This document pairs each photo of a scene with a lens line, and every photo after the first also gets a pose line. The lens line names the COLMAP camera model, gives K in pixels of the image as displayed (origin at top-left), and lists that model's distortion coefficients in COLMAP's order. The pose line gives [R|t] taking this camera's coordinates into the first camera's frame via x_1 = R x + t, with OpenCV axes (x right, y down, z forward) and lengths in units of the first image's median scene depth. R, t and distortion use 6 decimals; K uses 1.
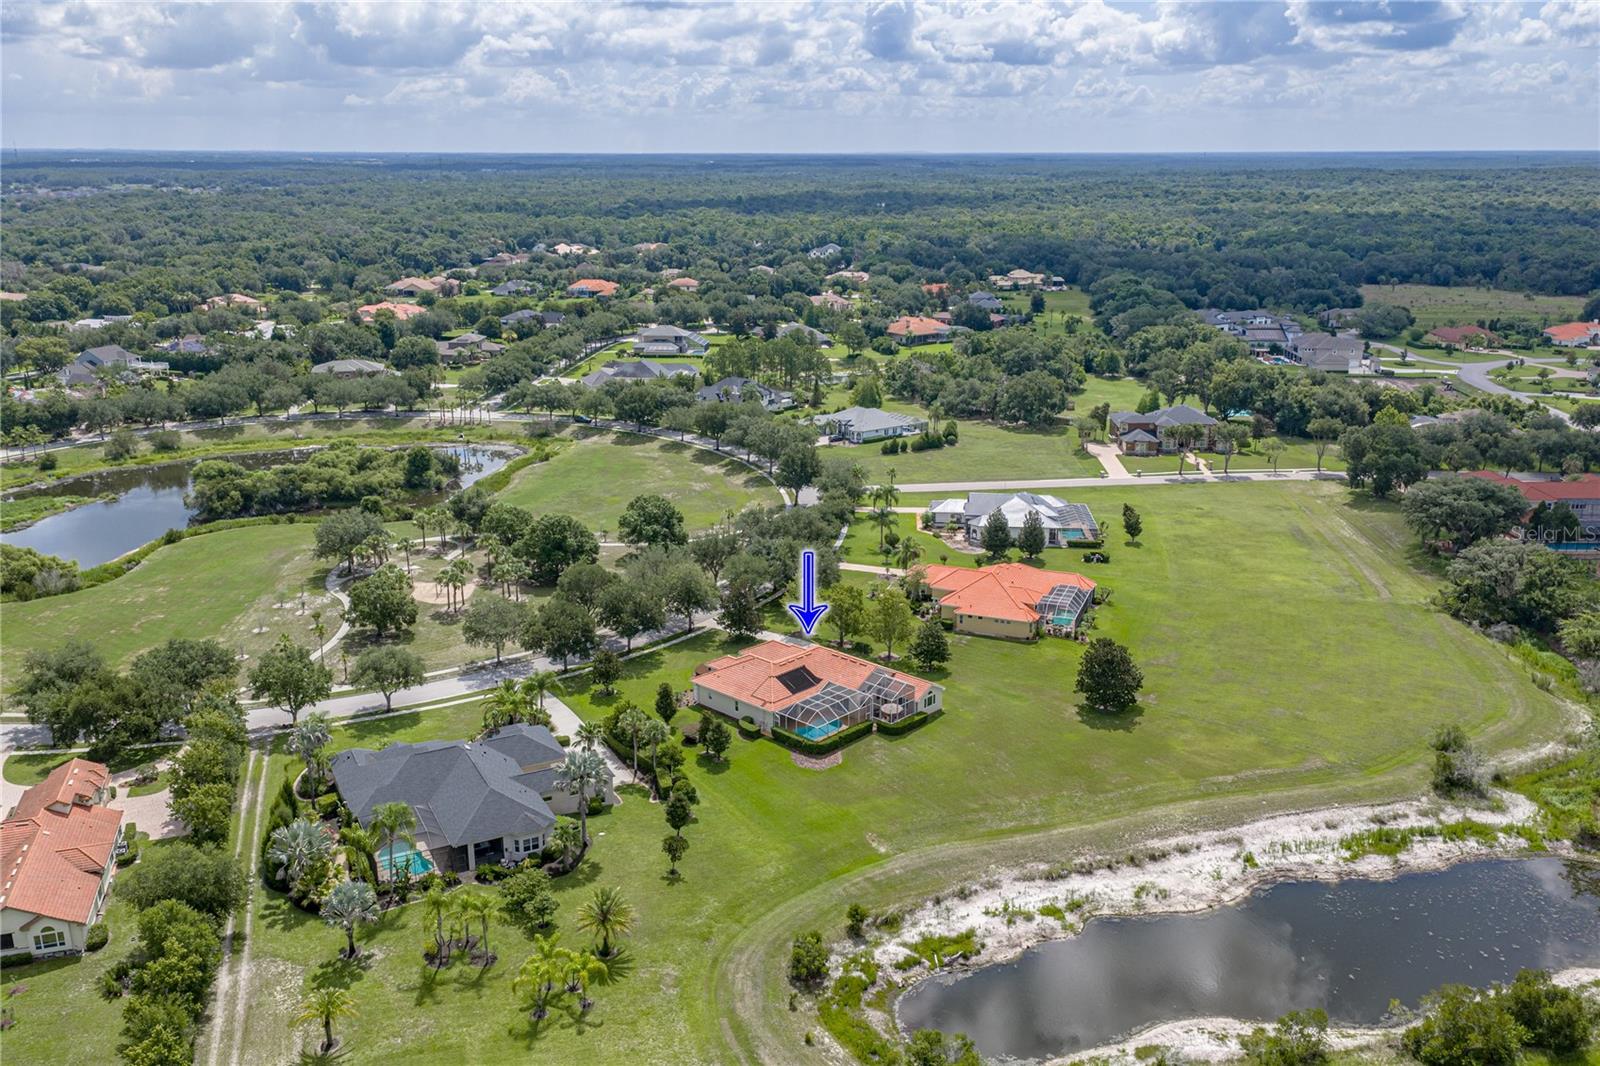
lens RADIAL K [[1327.2, 0, 796.7], [0, 1327.2, 532.5], [0, 0, 1]] dist [0.030320, -0.016124]
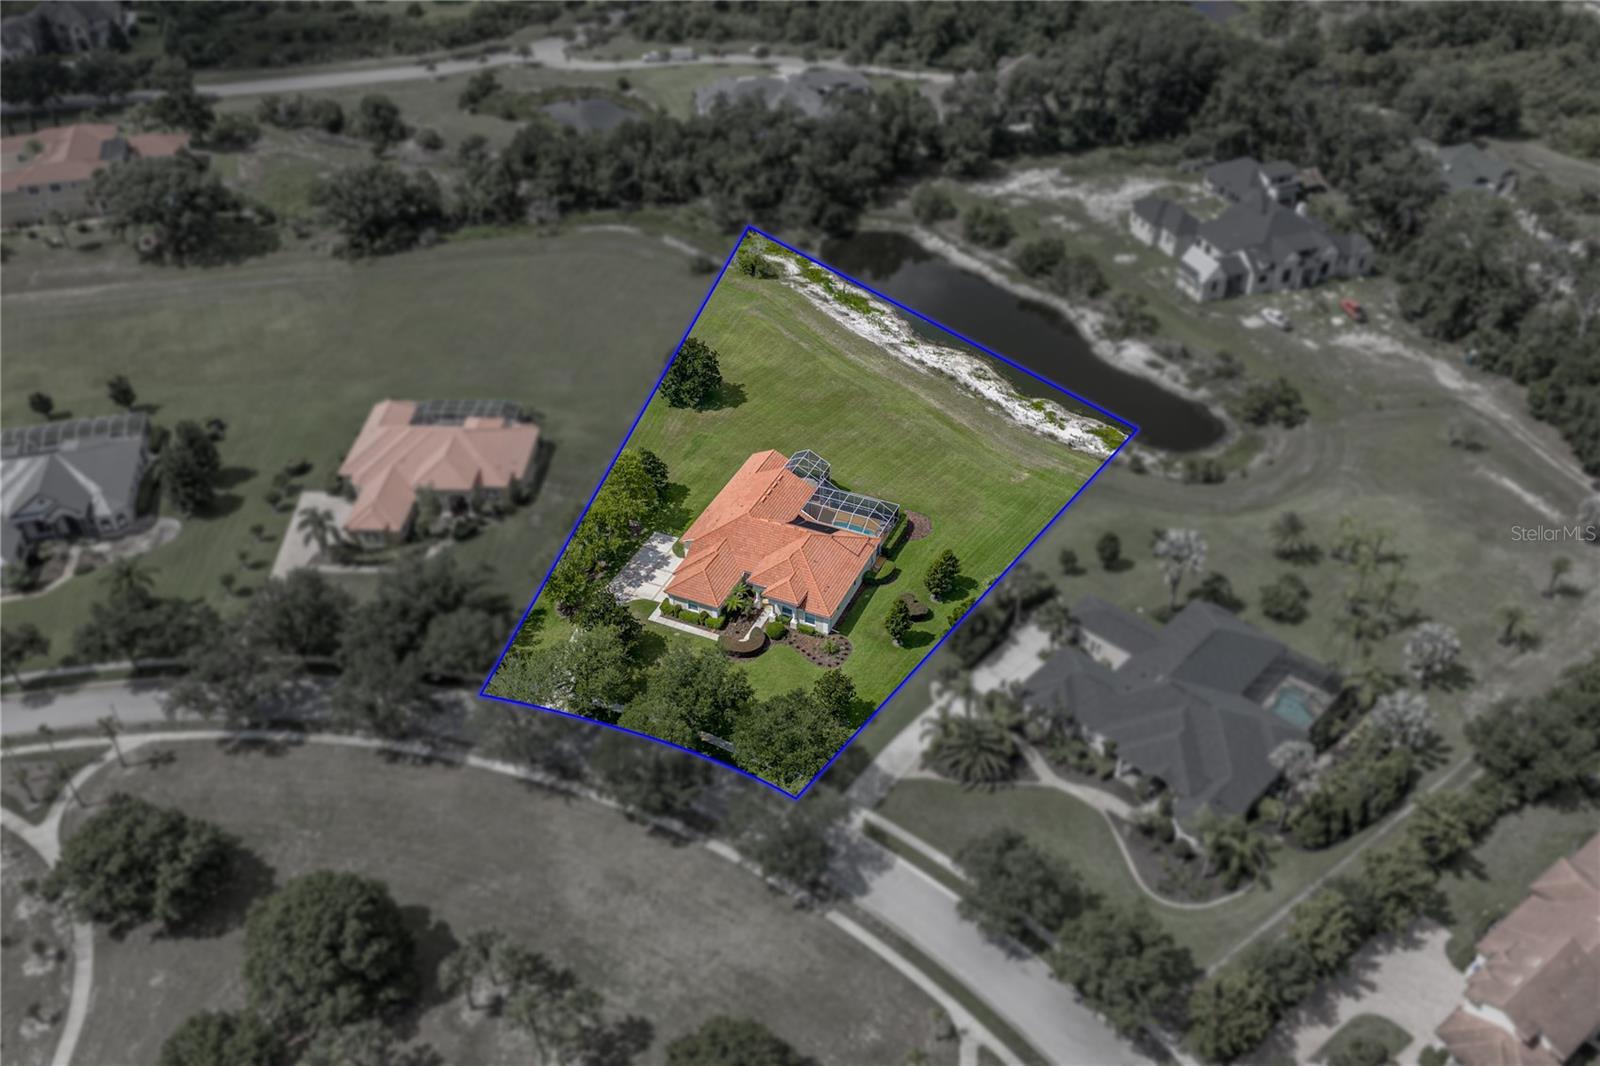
lens RADIAL K [[1322.7, 0, 797.4], [0, 1322.7, 534.5], [0, 0, 1]] dist [0.031304, -0.008805]
pose [[-0.321006, -0.573674, 0.753561, -0.775073], [0.274030, 0.705375, 0.653723, -0.546352], [-0.906567, 0.416347, -0.069226, 1.229580]]
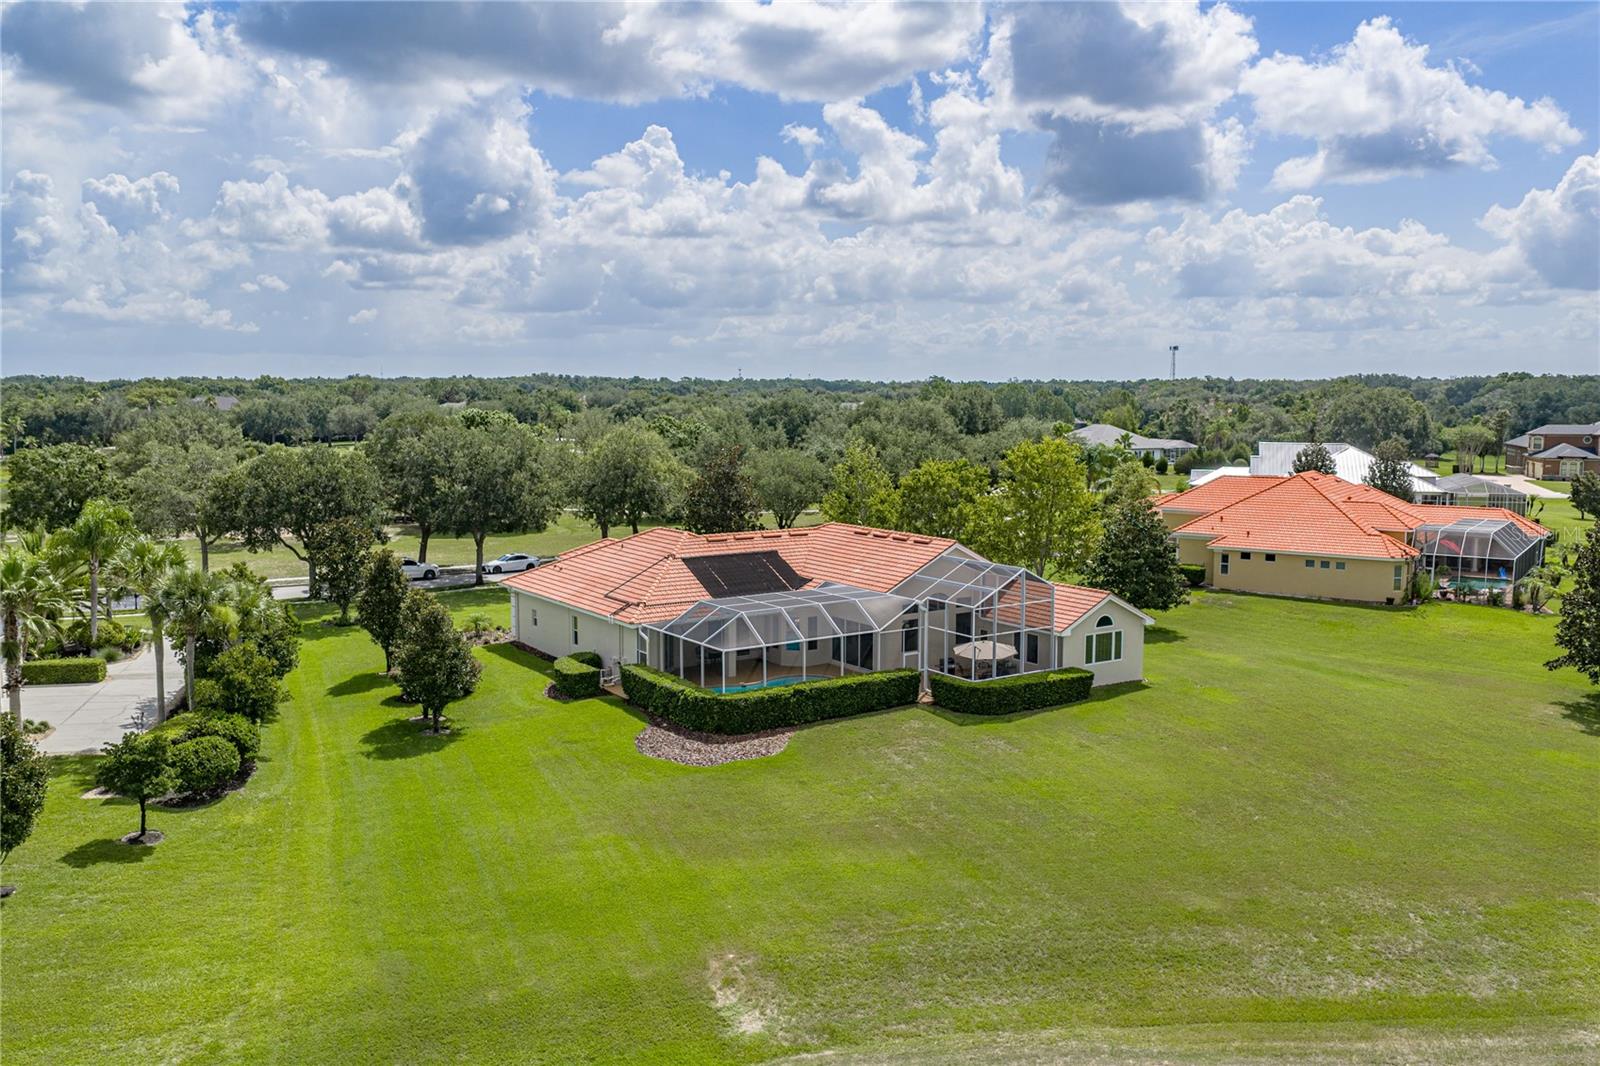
lens RADIAL K [[1333.0, 0, 796.6], [0, 1333.0, 532.3], [0, 0, 1]] dist [0.026911, -0.003163]
pose [[0.974454, 0.024079, -0.223293, 0.113905], [-0.061616, 0.984749, -0.162702, 0.183219], [0.215970, 0.172304, 0.961077, 0.731161]]
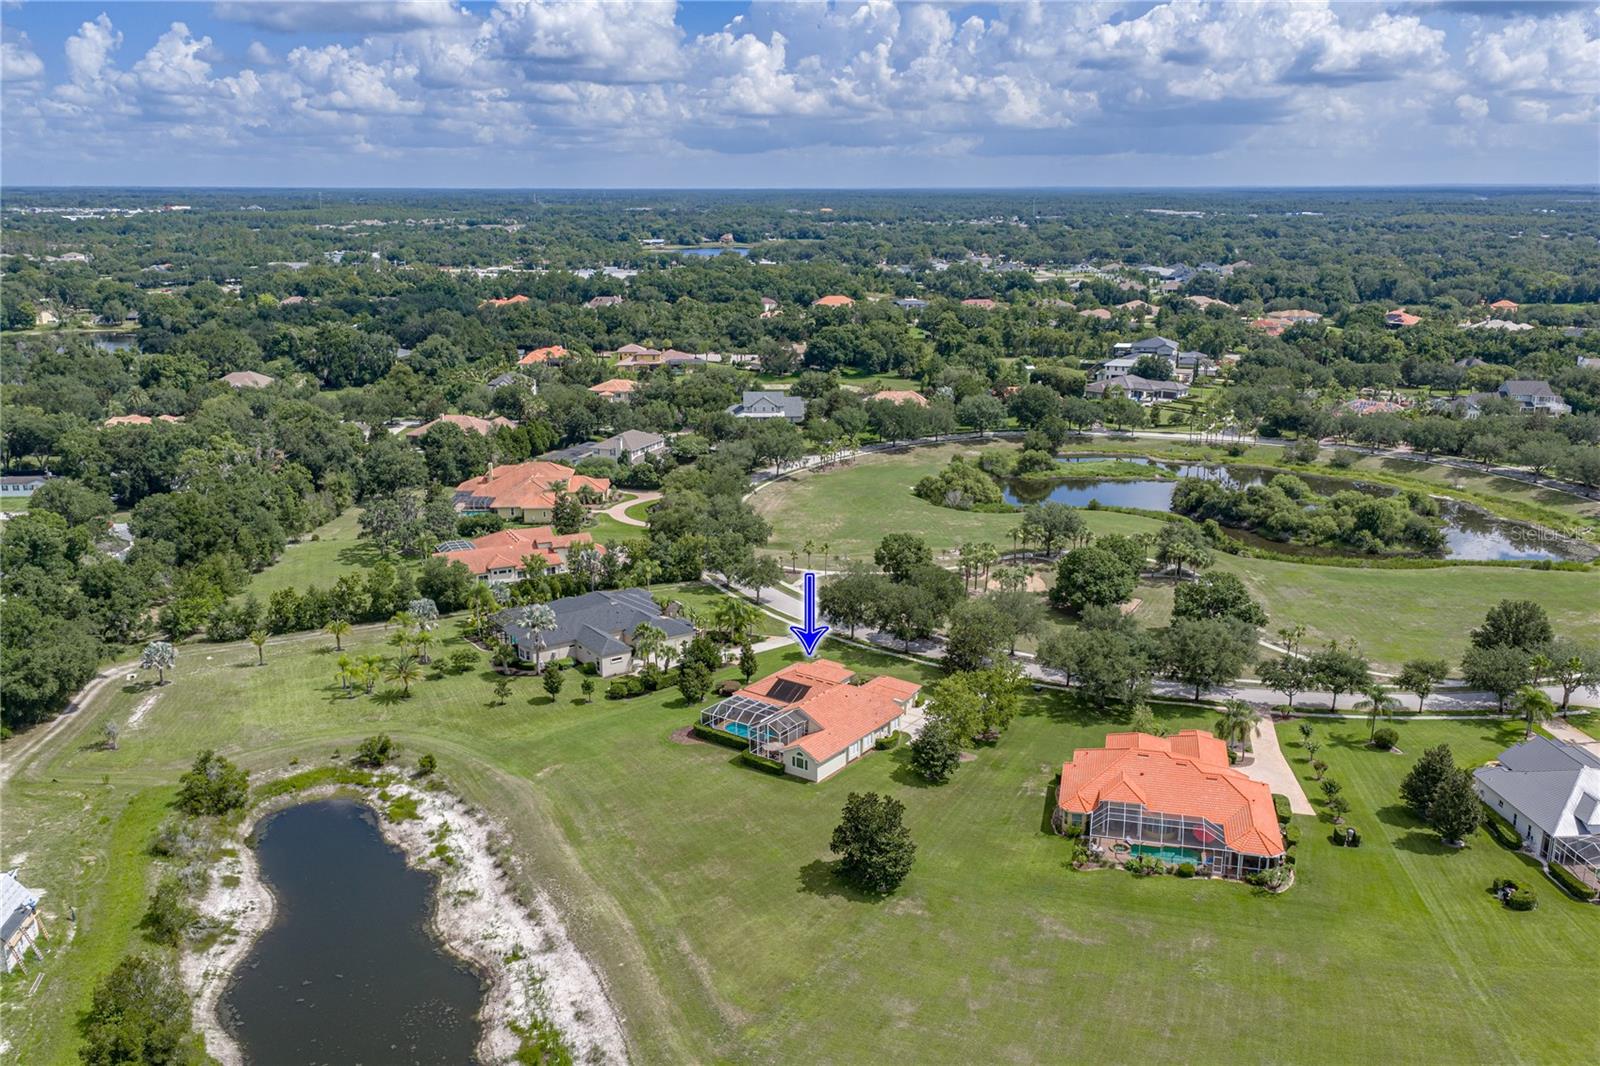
lens RADIAL K [[1327.2, 0, 796.7], [0, 1327.2, 532.5], [0, 0, 1]] dist [0.030320, -0.016124]
pose [[0.126363, 0.251111, -0.959675, 1.107398], [-0.274684, 0.938458, 0.209391, -0.257220], [0.953195, 0.237148, 0.187562, 0.895439]]
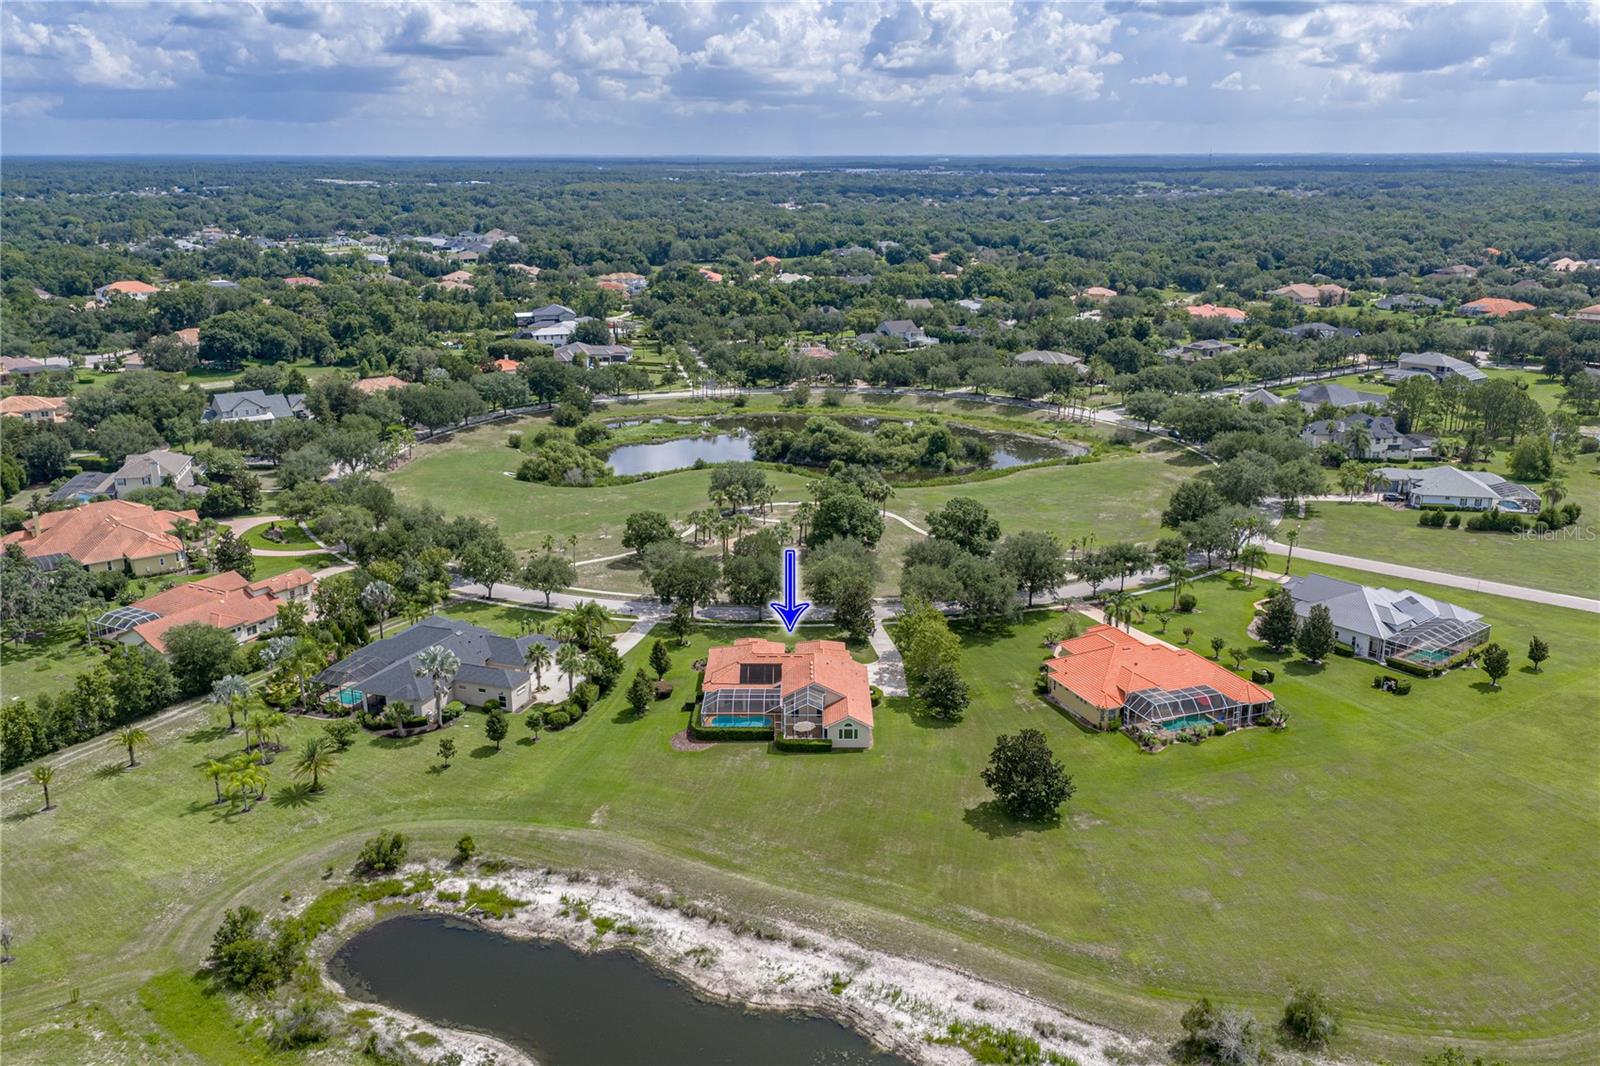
lens RADIAL K [[1322.7, 0, 797.4], [0, 1322.7, 534.5], [0, 0, 1]] dist [0.031304, -0.008805]
pose [[0.678235, 0.202096, -0.706509, 0.819813], [-0.202106, 0.975662, 0.085068, -0.097535], [0.706506, 0.085093, 0.702573, 0.340678]]
